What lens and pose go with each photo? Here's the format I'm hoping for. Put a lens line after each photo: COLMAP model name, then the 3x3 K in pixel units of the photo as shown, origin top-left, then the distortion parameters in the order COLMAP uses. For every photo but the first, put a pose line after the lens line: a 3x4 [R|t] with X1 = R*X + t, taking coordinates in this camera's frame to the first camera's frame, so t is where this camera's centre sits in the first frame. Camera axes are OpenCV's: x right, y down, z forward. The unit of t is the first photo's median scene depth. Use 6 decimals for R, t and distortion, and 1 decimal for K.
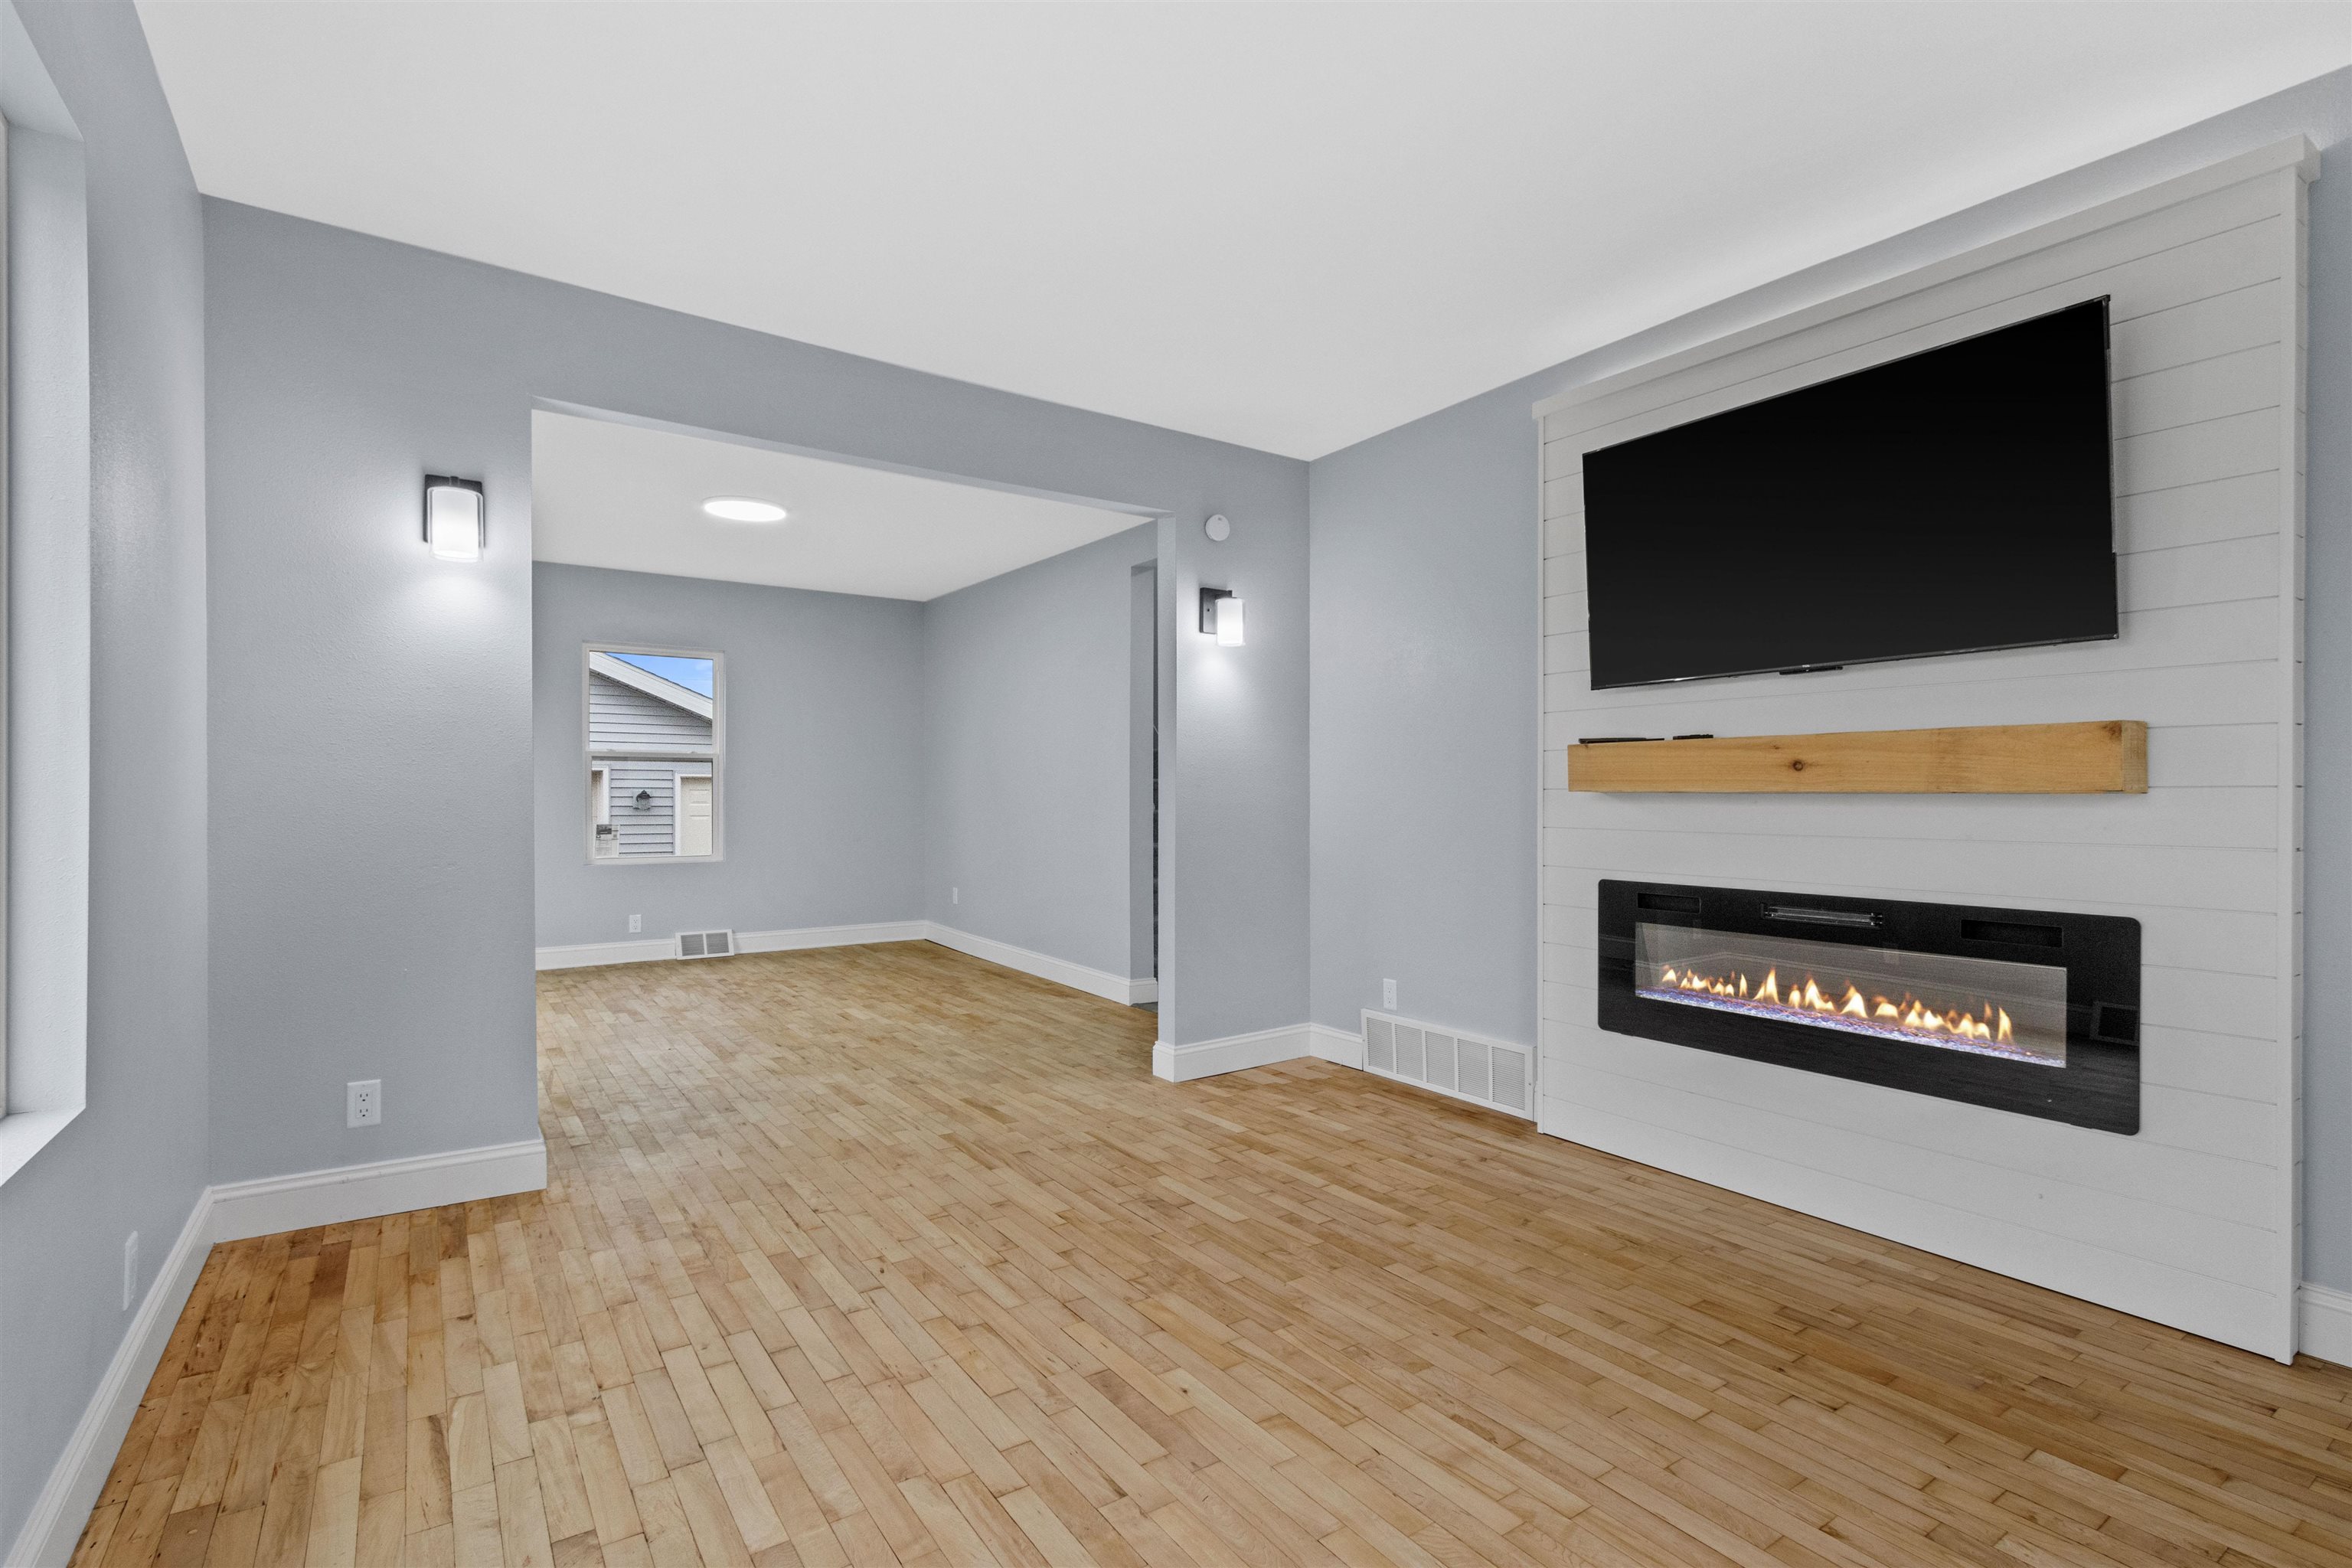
lens RADIAL K [[1080.6, 0, 1176.0], [0, 1080.6, 784.0], [0, 0, 1]] dist [-0.000859, -0.000794]
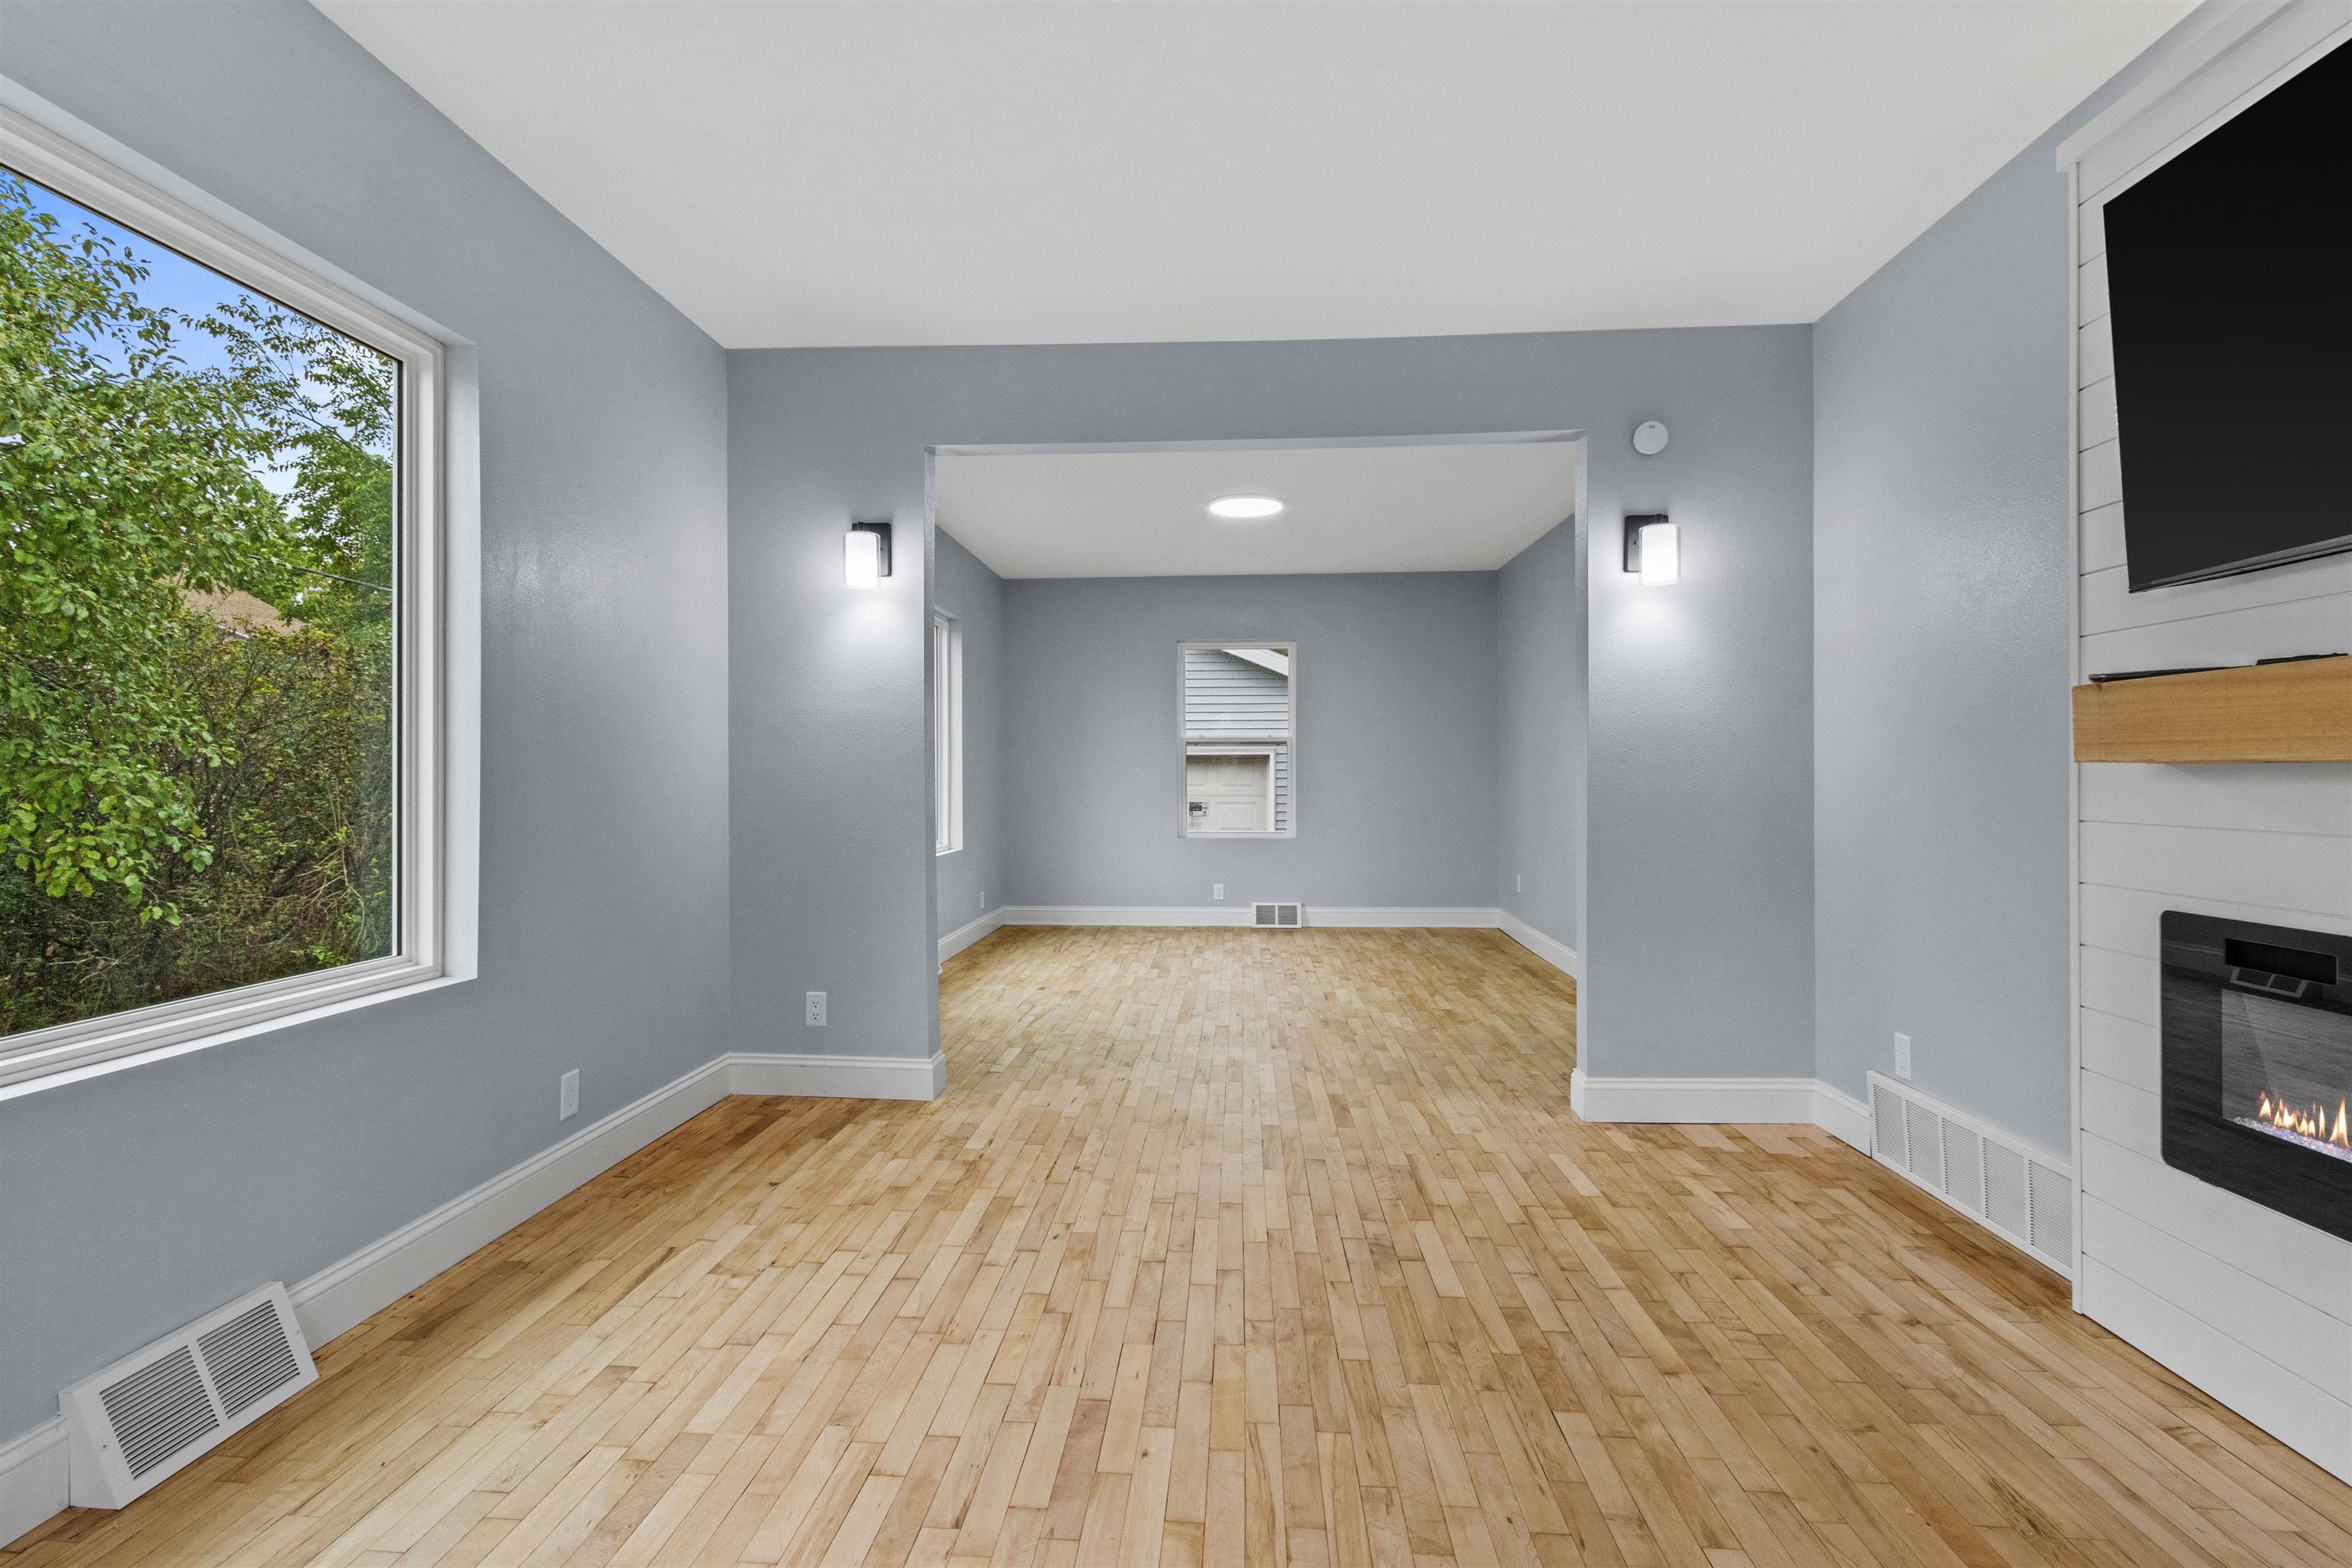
lens RADIAL K [[1086.0, 0, 1172.2], [0, 1086.0, 770.5], [0, 0, 1]] dist [-0.000009, -0.001426]
pose [[0.780880, -0.005795, -0.624654, 0.358537], [0.008029, 0.999967, 0.000761, 0.006725], [0.624630, -0.005610, 0.780901, 0.208275]]
